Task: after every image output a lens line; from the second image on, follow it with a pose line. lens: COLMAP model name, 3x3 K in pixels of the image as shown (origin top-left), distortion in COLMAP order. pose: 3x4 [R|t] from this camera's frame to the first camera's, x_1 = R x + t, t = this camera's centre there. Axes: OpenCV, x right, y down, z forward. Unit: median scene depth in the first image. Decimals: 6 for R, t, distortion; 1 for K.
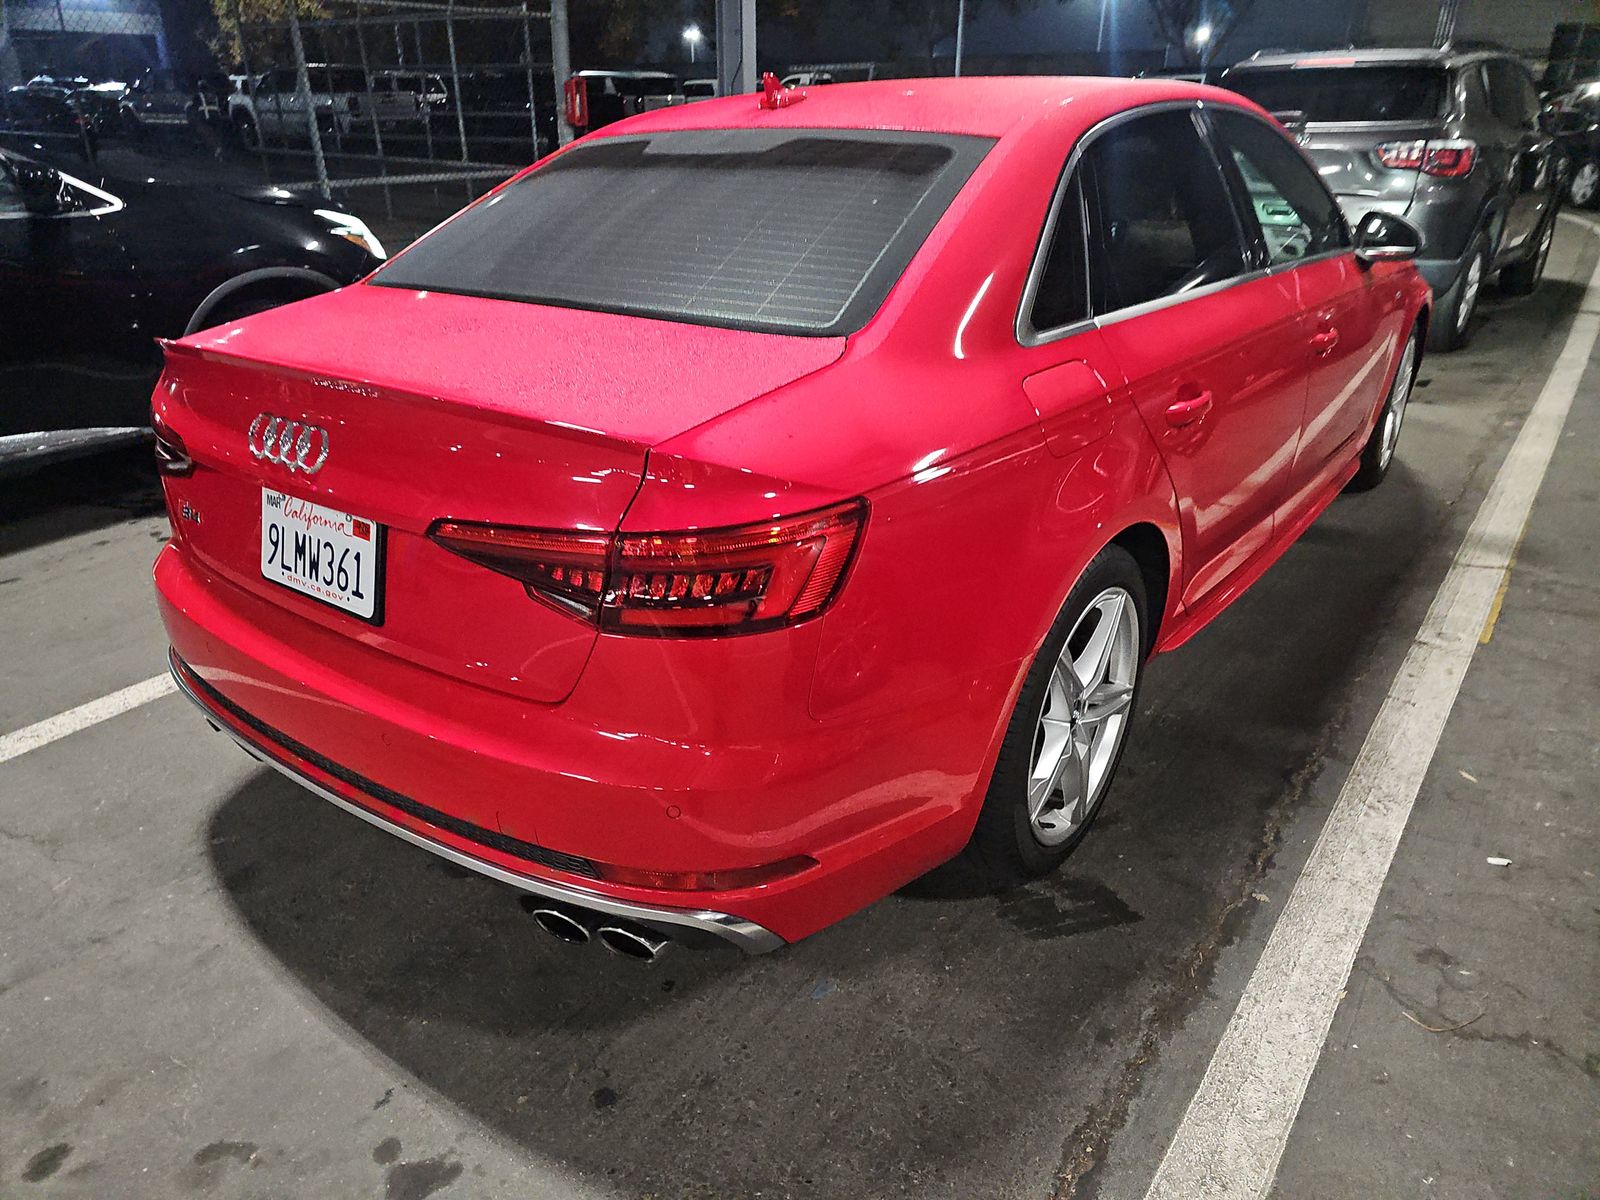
lens RADIAL K [[1049.2, 0, 765.2], [0, 1049.2, 609.4], [0, 0, 1]] dist [0.042241, -0.031276]
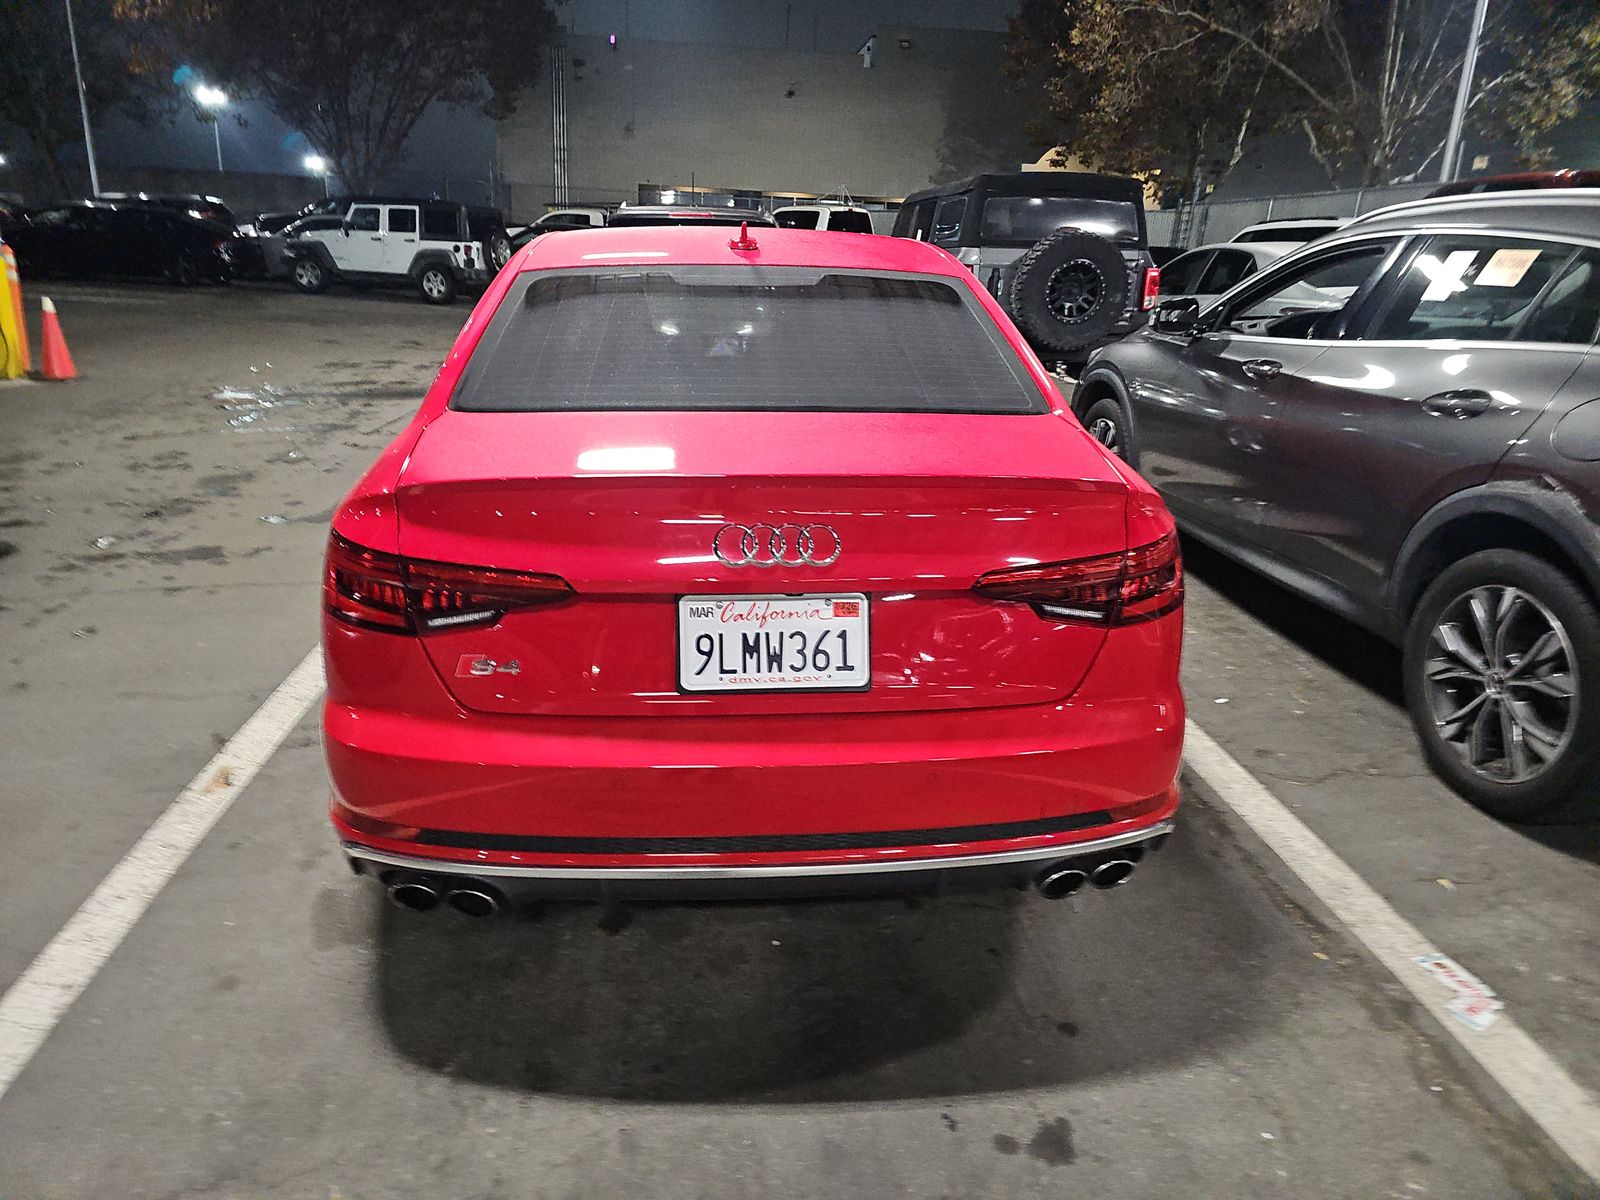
lens RADIAL K [[1049.2, 0, 788.0], [0, 1049.2, 592.8], [0, 0, 1]] dist [0.042241, -0.031276]
pose [[0.741186, -0.180559, 0.646562, -1.034891], [0.251000, 0.967830, -0.017457, -0.079911], [-0.622609, 0.175226, 0.762662, 0.175581]]
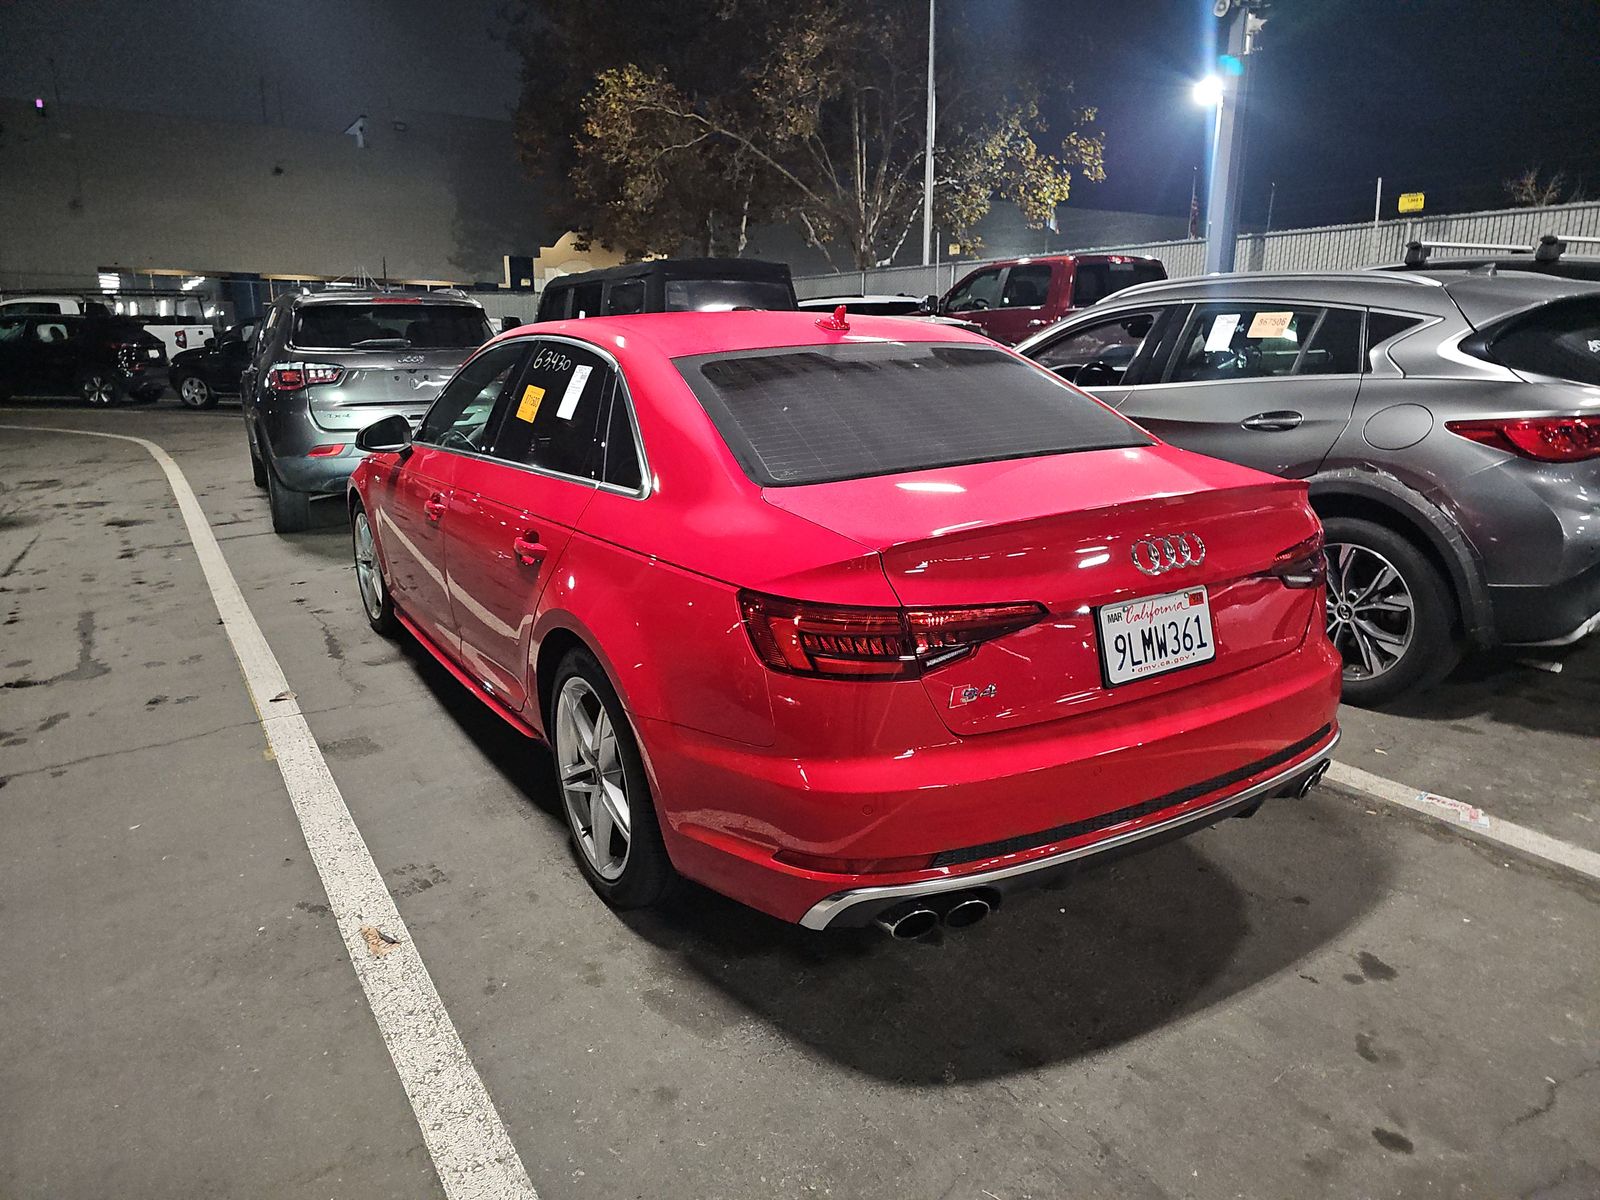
lens RADIAL K [[1049.2, 0, 803.9], [0, 1049.2, 607.3], [0, 0, 1]] dist [0.042241, -0.031276]
pose [[0.352423, -0.229892, 0.907164, -1.678292], [0.397610, 0.914298, 0.077233, -0.346912], [-0.847174, 0.333479, 0.413628, 0.784950]]
